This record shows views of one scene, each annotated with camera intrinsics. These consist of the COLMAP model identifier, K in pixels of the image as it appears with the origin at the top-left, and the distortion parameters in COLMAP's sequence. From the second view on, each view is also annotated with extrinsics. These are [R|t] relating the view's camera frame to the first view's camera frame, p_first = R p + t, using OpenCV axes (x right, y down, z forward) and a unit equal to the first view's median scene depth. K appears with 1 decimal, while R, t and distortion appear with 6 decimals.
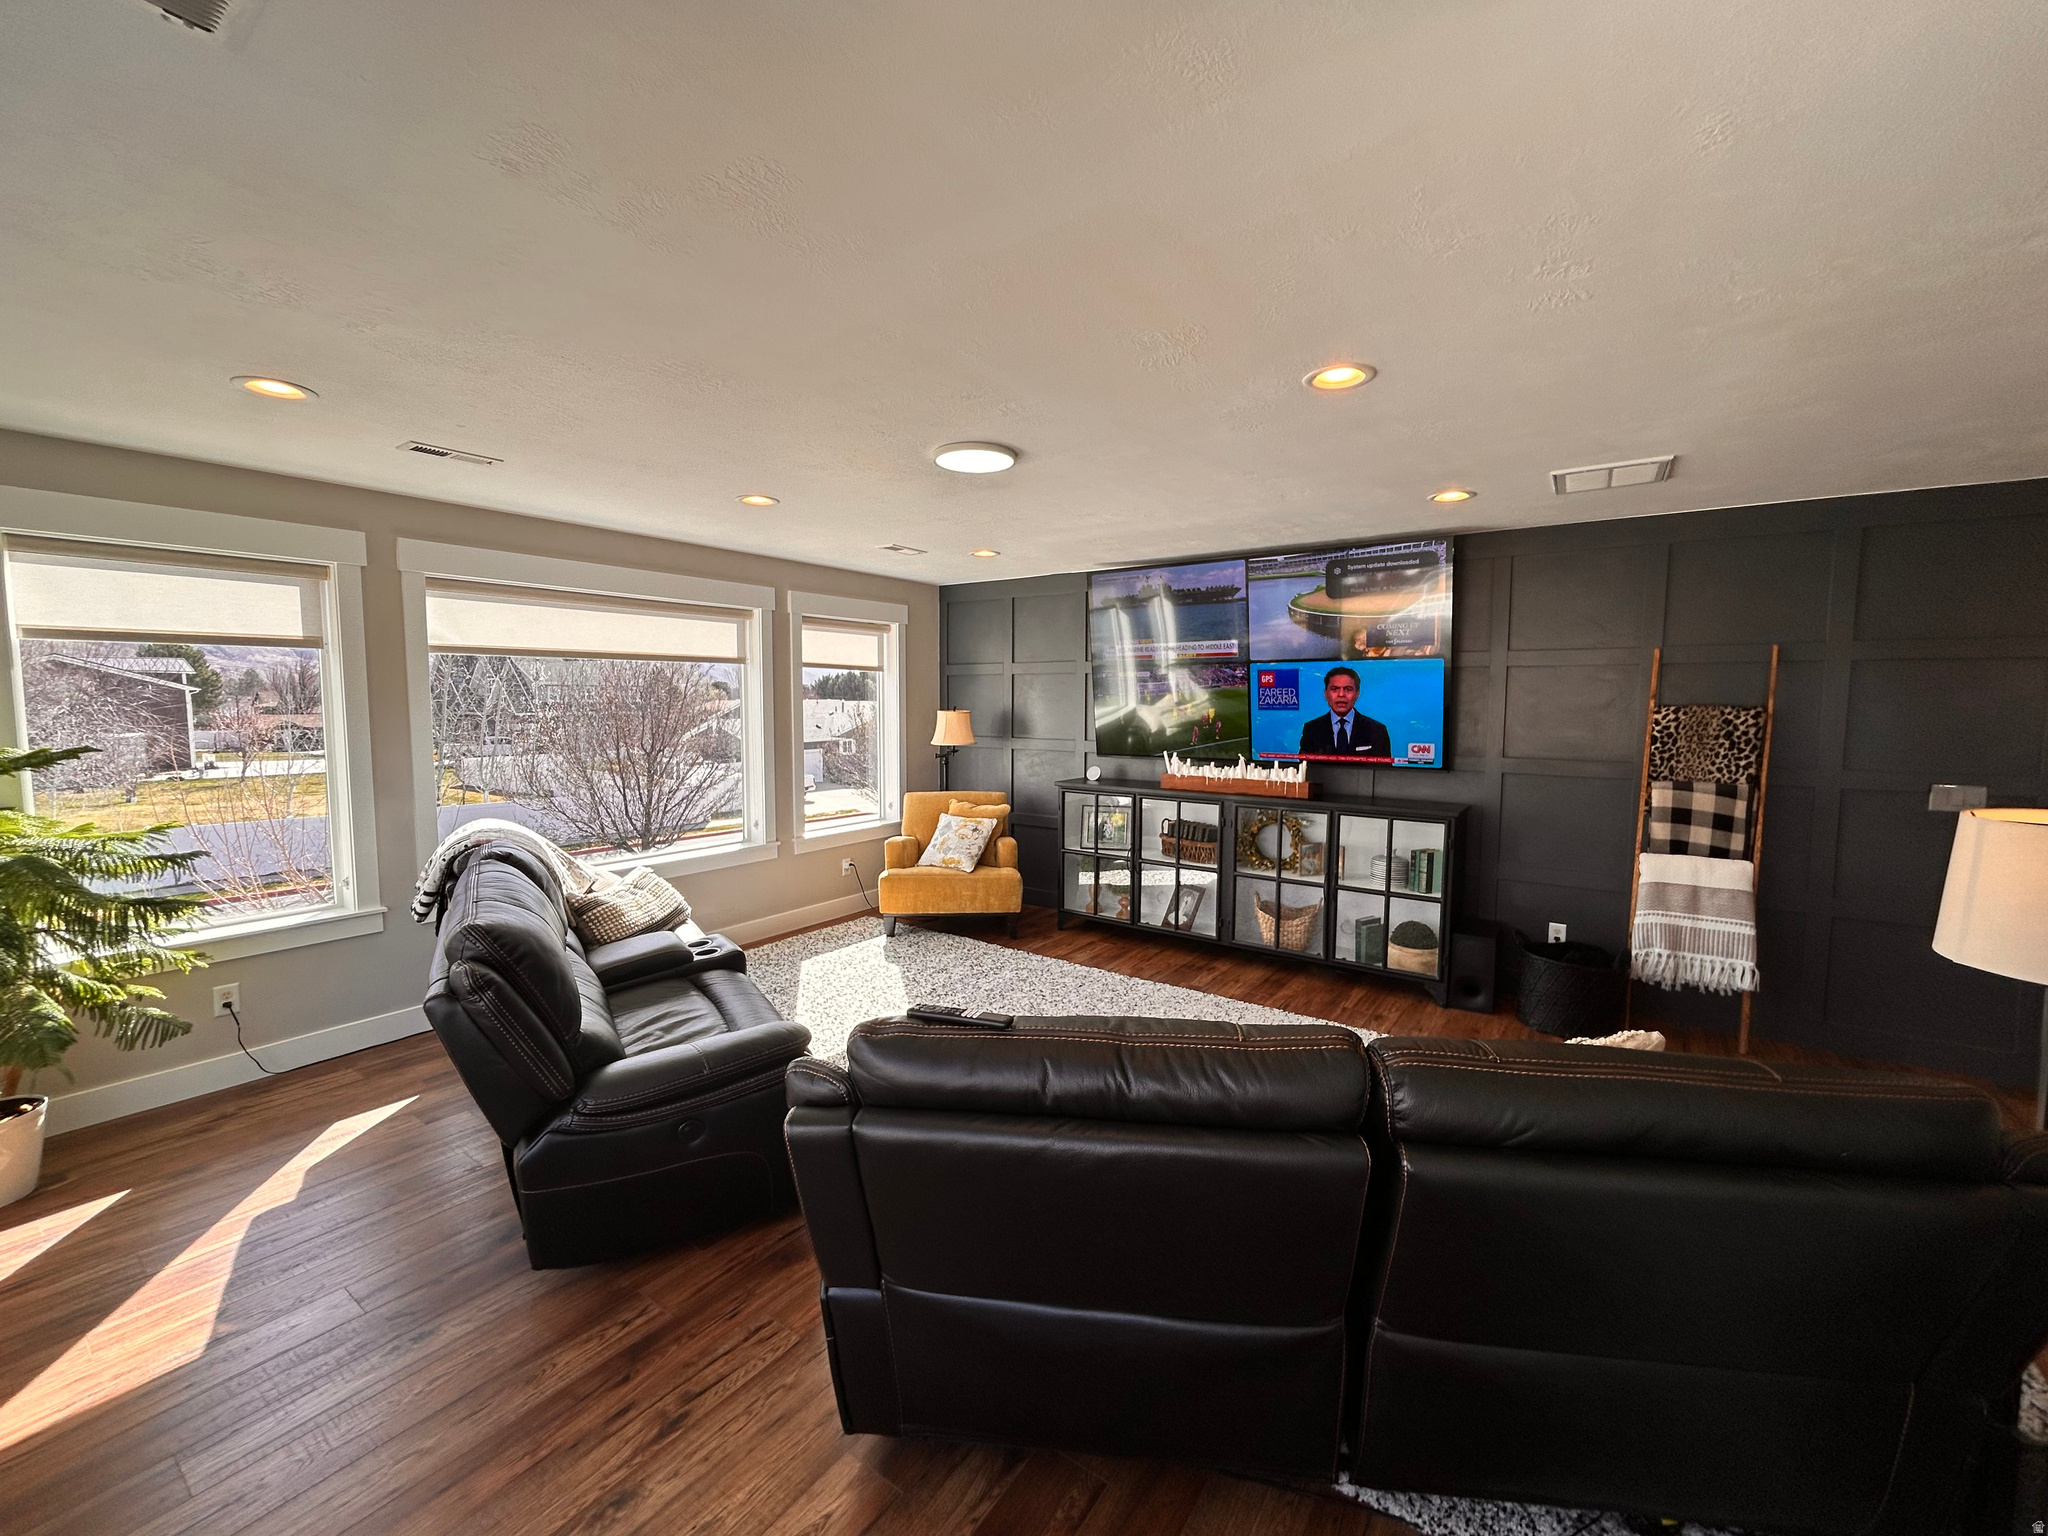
lens RADIAL K [[826.4, 0, 1024.0], [0, 826.4, 768.0], [0, 0, 1]] dist [0.020948, 0.000257]
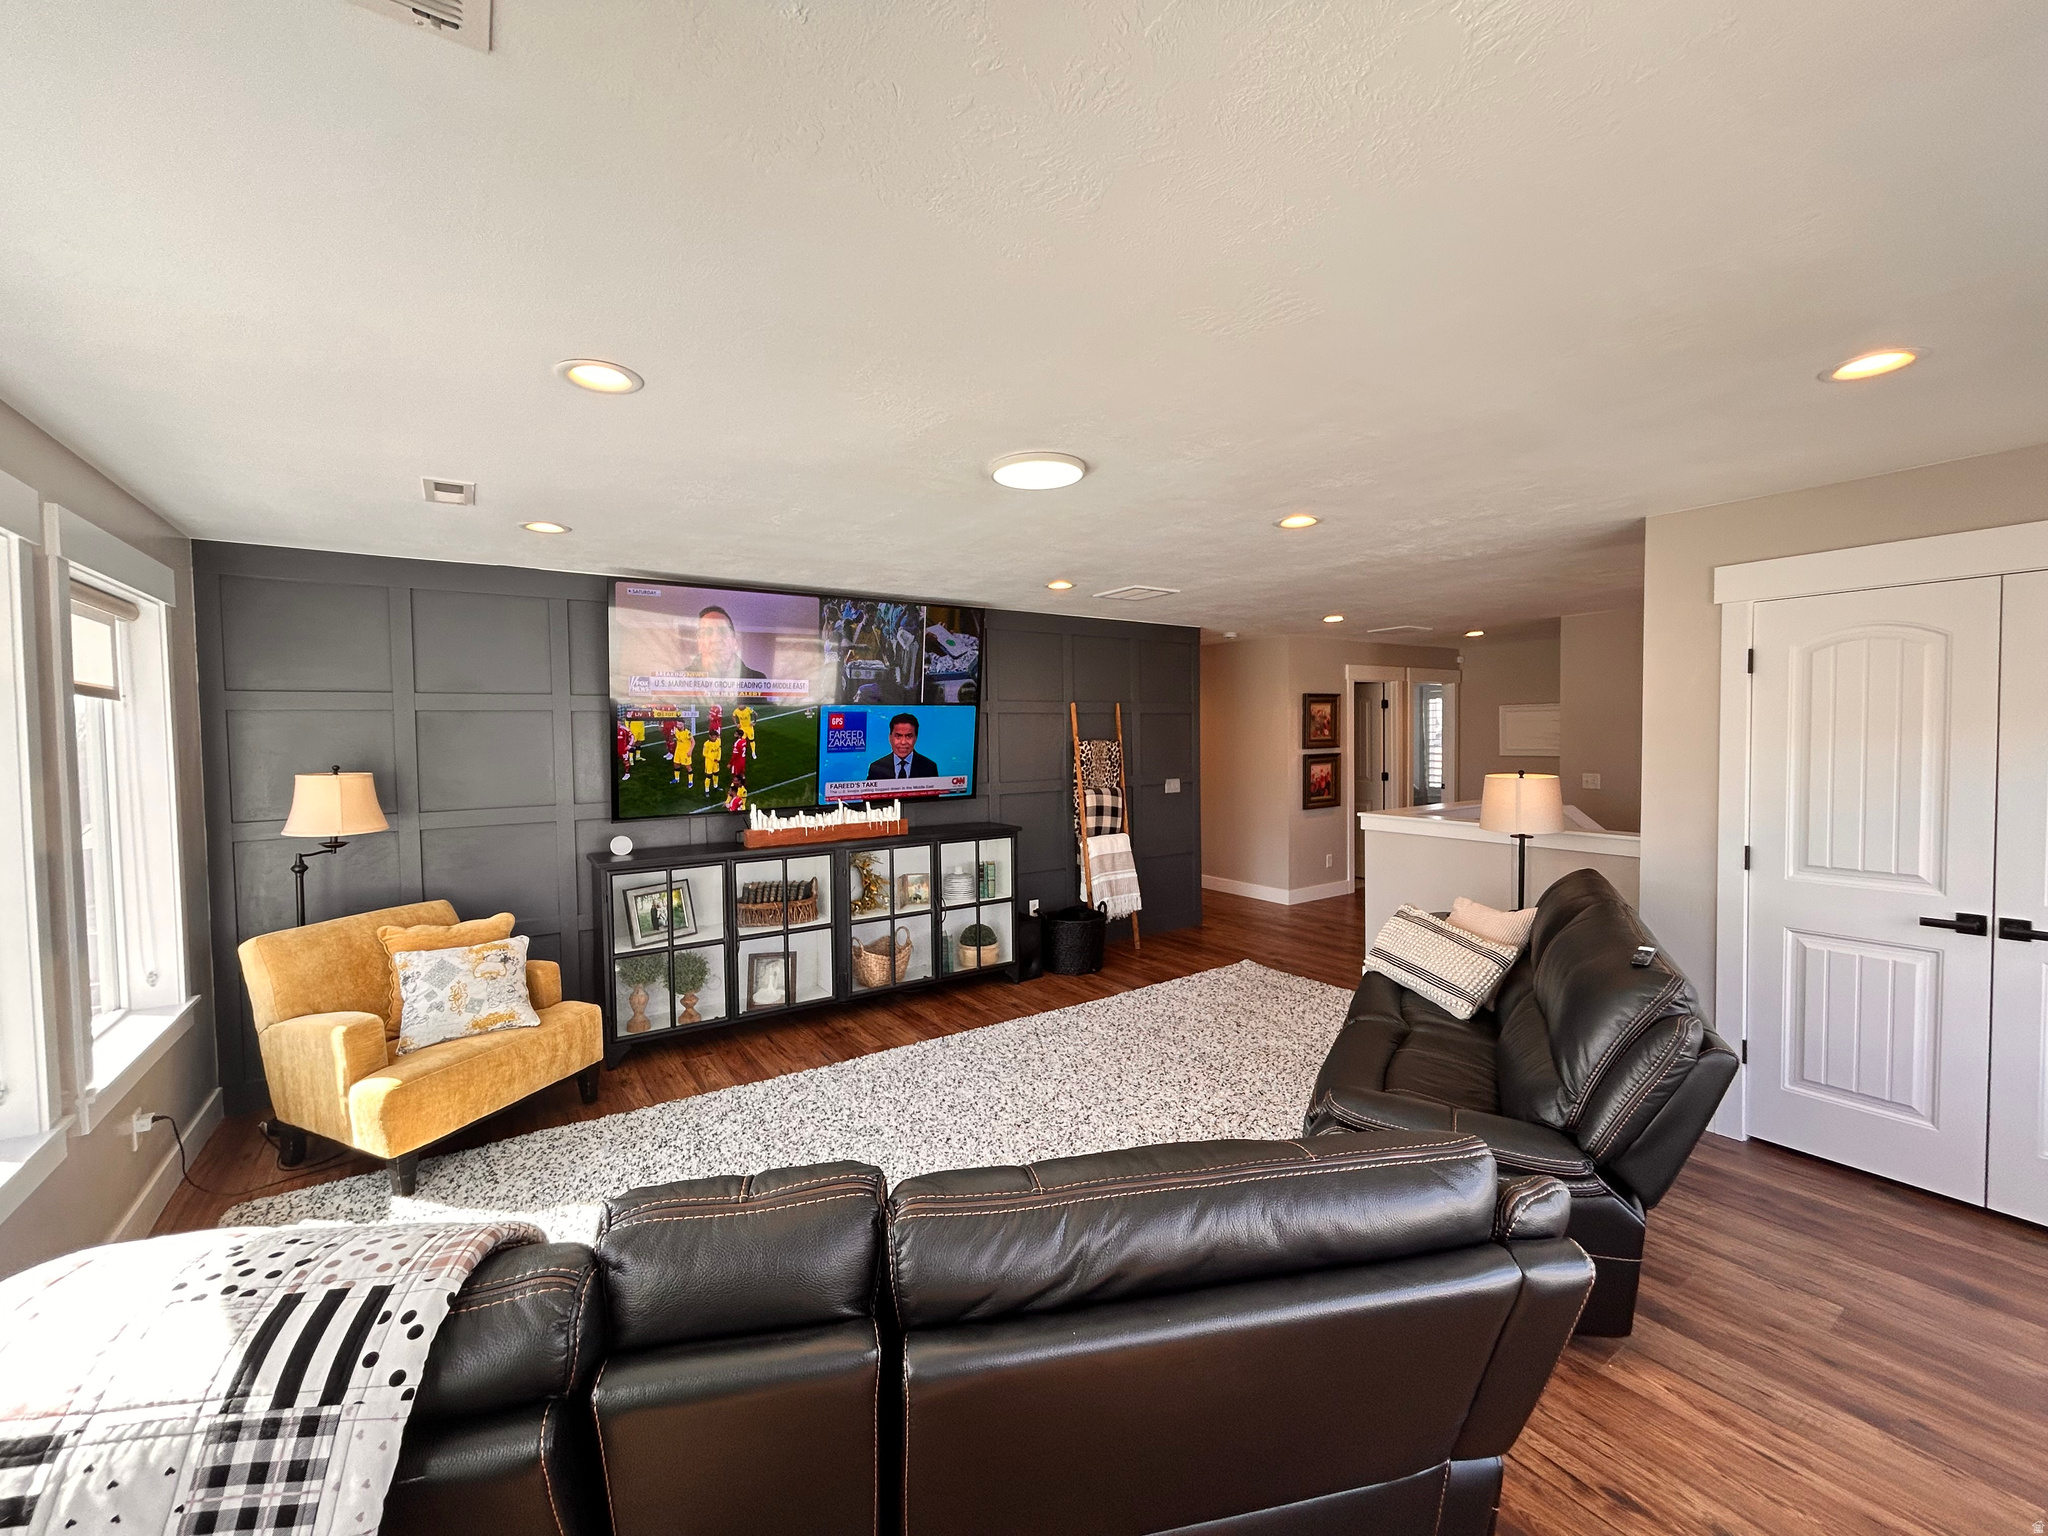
lens RADIAL K [[823.7, 0, 1021.8], [0, 823.7, 764.3], [0, 0, 1]] dist [0.000552, 0.000070]
pose [[0.355393, -0.042470, 0.933752, -0.597460], [0.094528, 0.995479, 0.009300, -0.048897], [-0.929925, 0.084961, 0.357801, 0.489517]]
